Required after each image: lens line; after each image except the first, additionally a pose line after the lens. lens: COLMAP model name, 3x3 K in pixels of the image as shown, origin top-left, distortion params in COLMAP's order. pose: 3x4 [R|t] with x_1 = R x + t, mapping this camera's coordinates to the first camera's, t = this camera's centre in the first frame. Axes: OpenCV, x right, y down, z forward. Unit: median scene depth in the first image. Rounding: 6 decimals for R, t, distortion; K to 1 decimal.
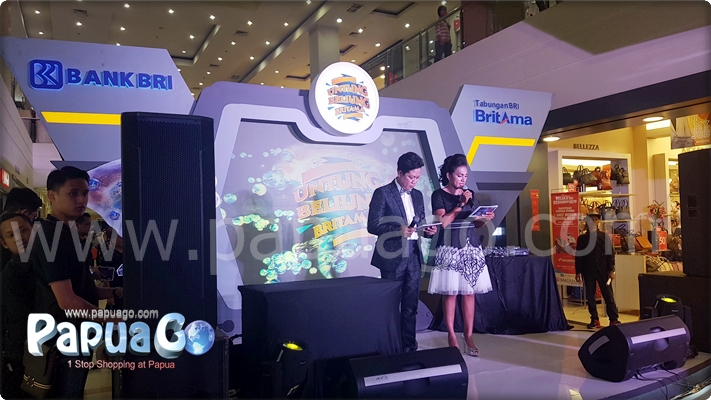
lens RADIAL K [[548.5, 0, 357.0], [0, 548.5, 207.5], [0, 0, 1]] dist [0.182164, -0.371120]
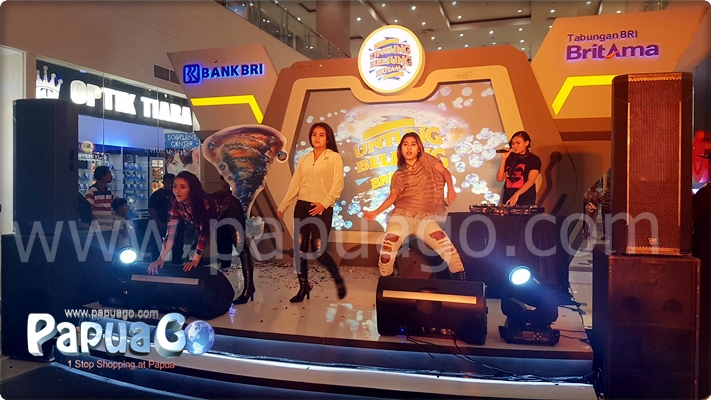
lens RADIAL K [[543.4, 0, 351.9], [0, 543.4, 194.7], [0, 0, 1]] dist [0.186822, -0.355568]
pose [[0.710294, 0.040964, -0.702712, 0.684586], [-0.003003, 0.998472, 0.055170, 0.005773], [0.703898, -0.037077, 0.709332, 0.180309]]
